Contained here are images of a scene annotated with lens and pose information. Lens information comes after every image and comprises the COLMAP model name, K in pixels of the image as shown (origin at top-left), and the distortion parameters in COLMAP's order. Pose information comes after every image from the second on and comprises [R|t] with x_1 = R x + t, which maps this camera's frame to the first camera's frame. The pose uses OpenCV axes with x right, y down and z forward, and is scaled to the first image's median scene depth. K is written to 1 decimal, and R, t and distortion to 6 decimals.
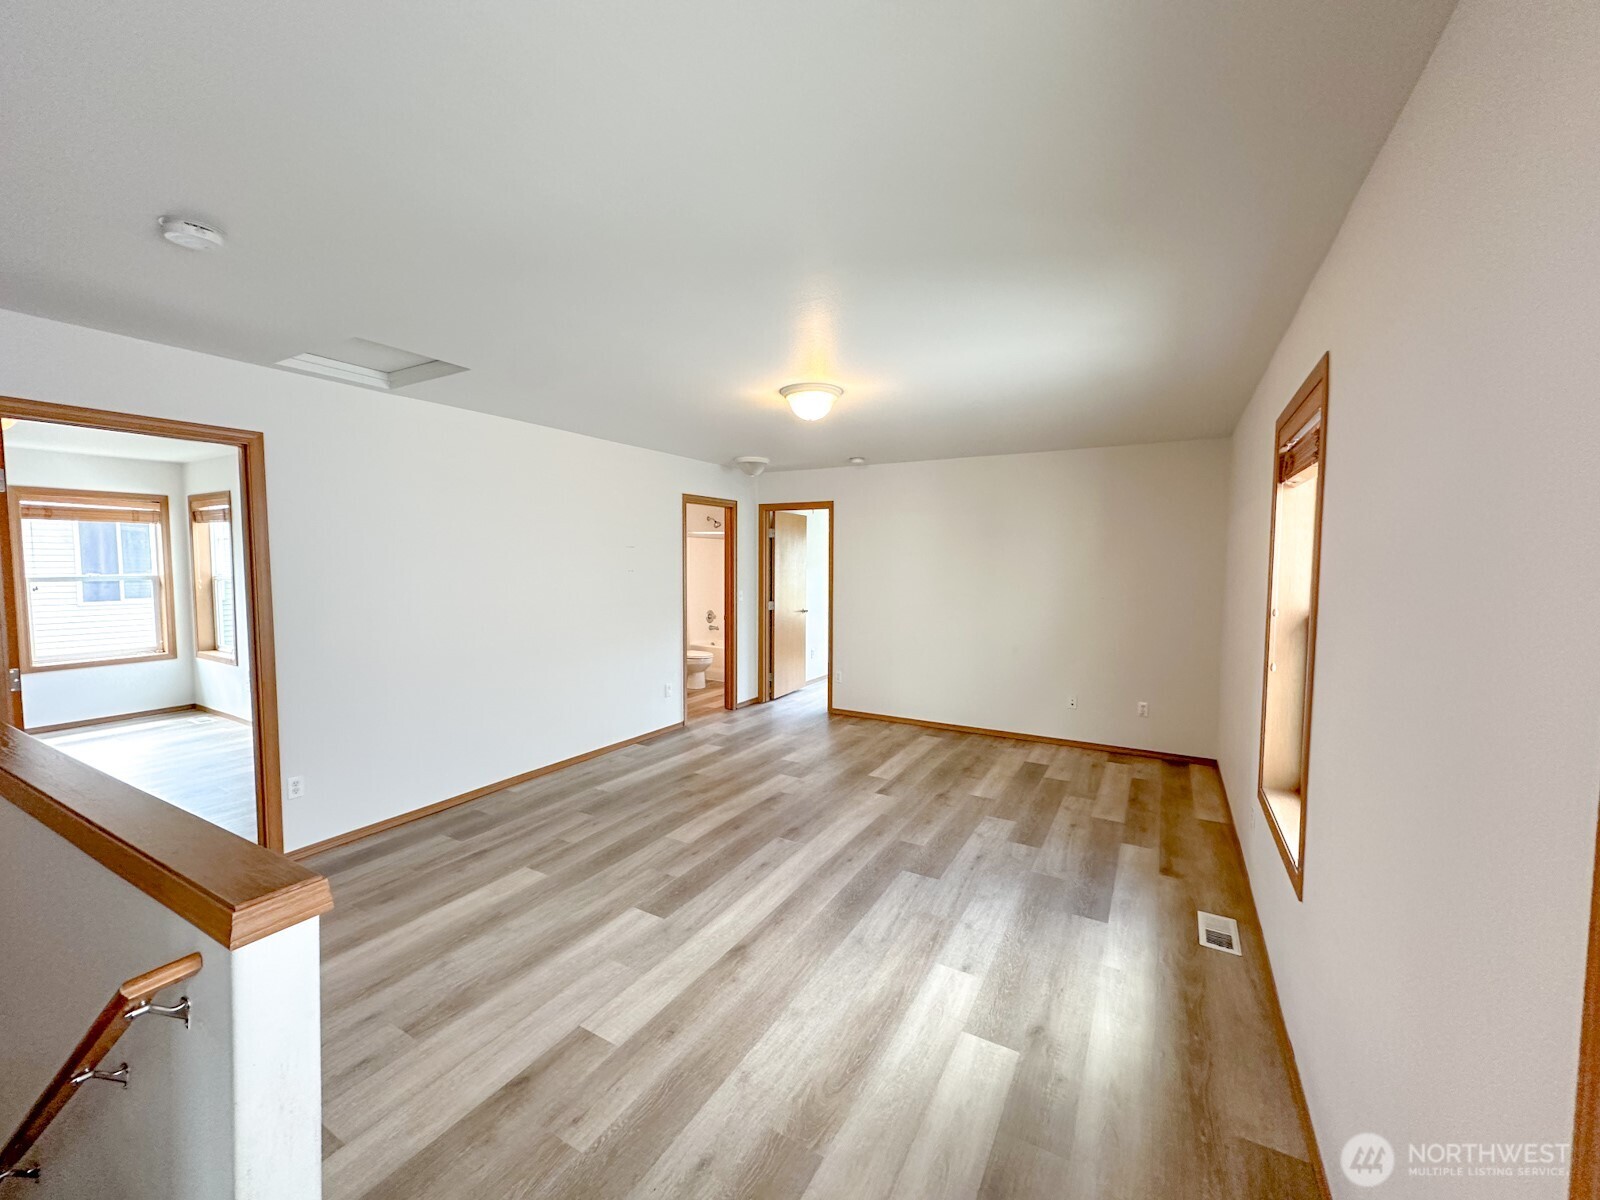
lens RADIAL K [[634.9, 0, 800.0], [0, 634.9, 600.0], [0, 0, 1]] dist [-0.000667, 0.000200]
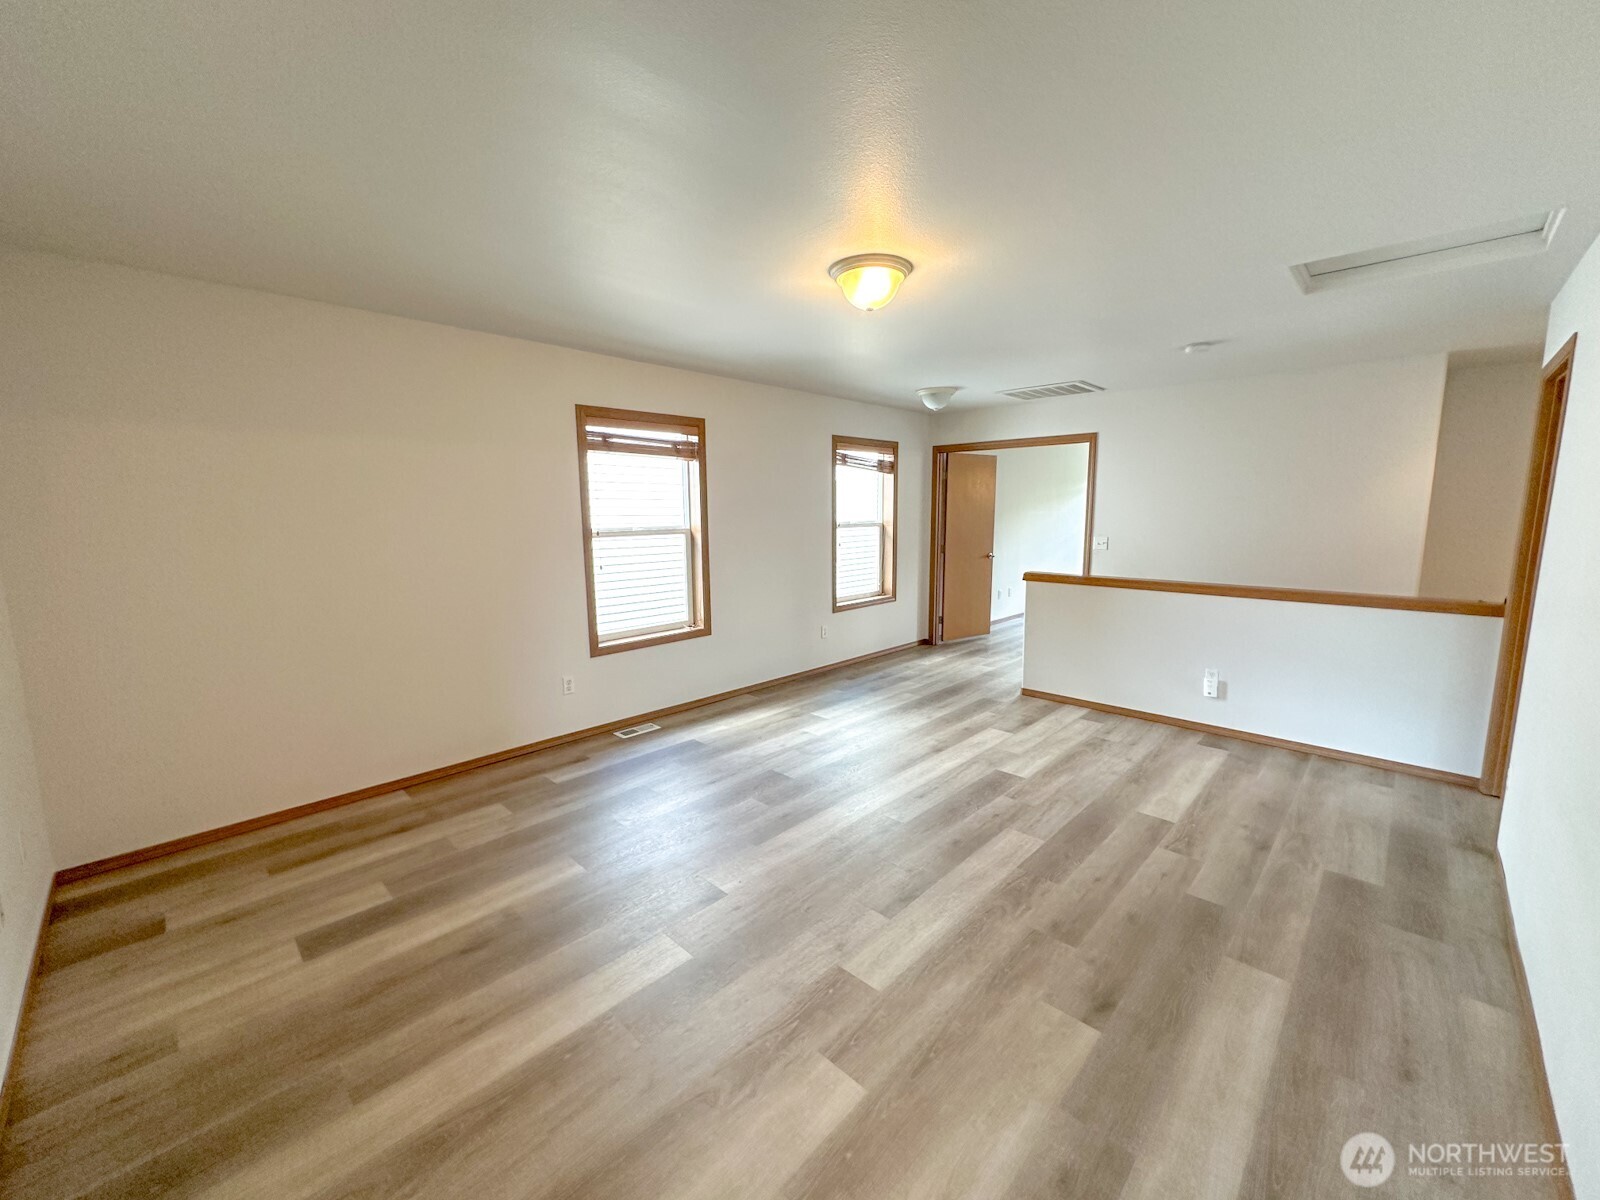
lens RADIAL K [[634.9, 0, 800.0], [0, 634.9, 600.0], [0, 0, 1]] dist [-0.000667, 0.000200]
pose [[-0.970033, -0.035274, 0.240400, -0.096523], [0.014890, 0.978916, 0.203720, -0.100278], [-0.242517, 0.201195, -0.949055, 1.833814]]
